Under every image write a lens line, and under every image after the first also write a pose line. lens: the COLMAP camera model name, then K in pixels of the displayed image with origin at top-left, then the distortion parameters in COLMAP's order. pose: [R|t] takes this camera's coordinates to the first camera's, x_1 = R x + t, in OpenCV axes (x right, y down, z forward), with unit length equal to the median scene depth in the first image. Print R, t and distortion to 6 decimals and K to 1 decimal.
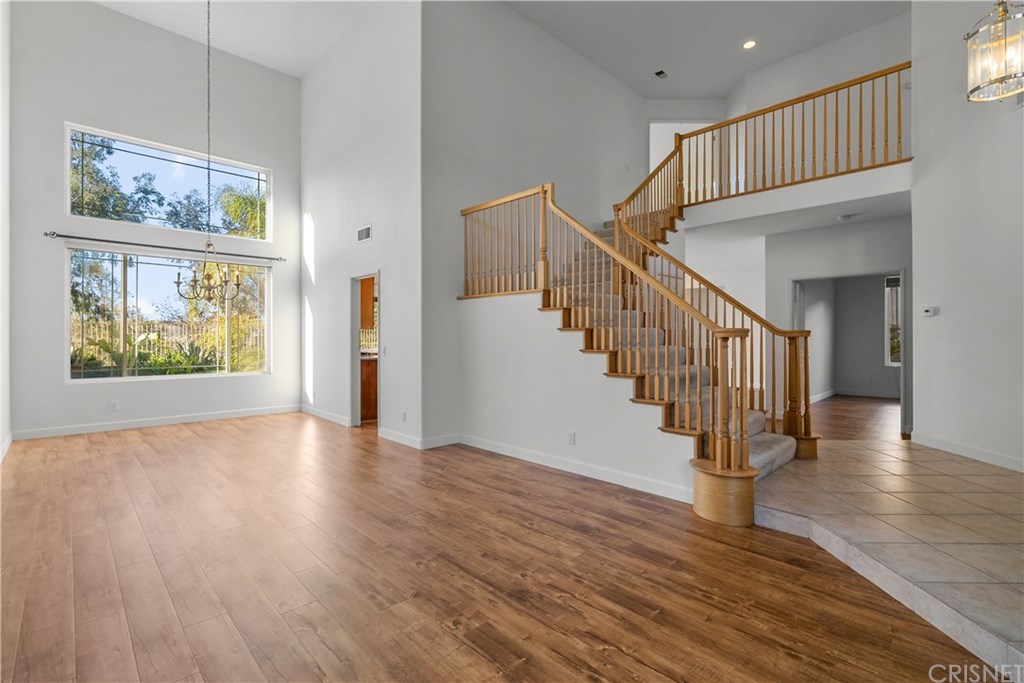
lens RADIAL K [[473.1, 0, 518.1], [0, 473.1, 348.1], [0, 0, 1]] dist [-0.000046, 0.000314]
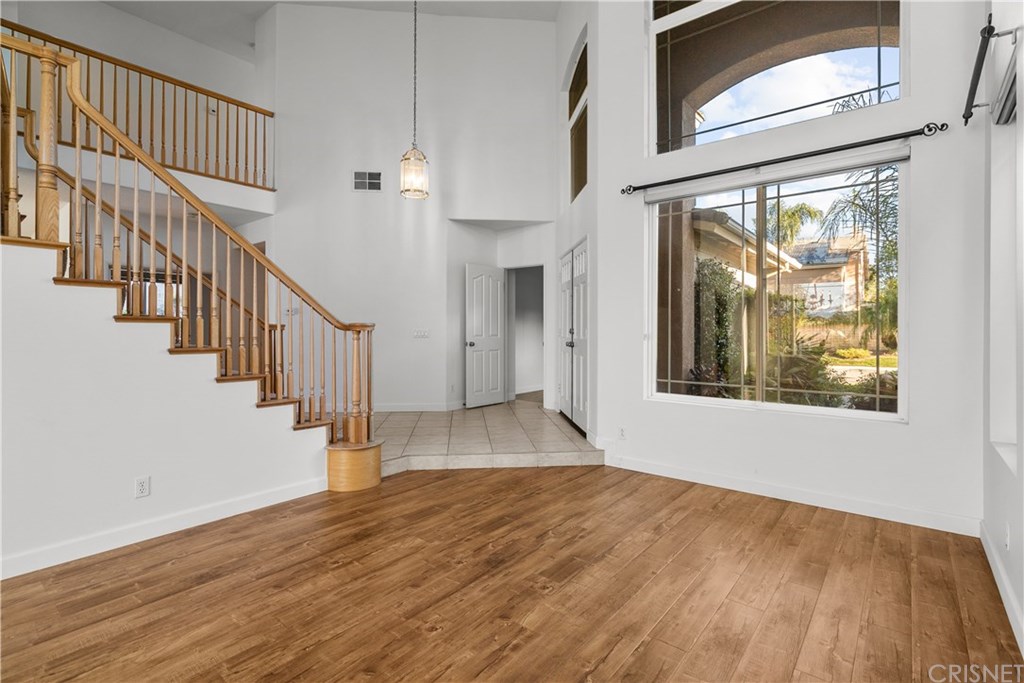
lens RADIAL K [[473.1, 0, 518.1], [0, 473.1, 348.1], [0, 0, 1]] dist [-0.000046, 0.000314]
pose [[-0.122829, -0.035716, 0.991785, -0.852140], [0.021345, 0.999026, 0.038620, -0.018873], [-0.992198, 0.025913, -0.121947, 0.834965]]
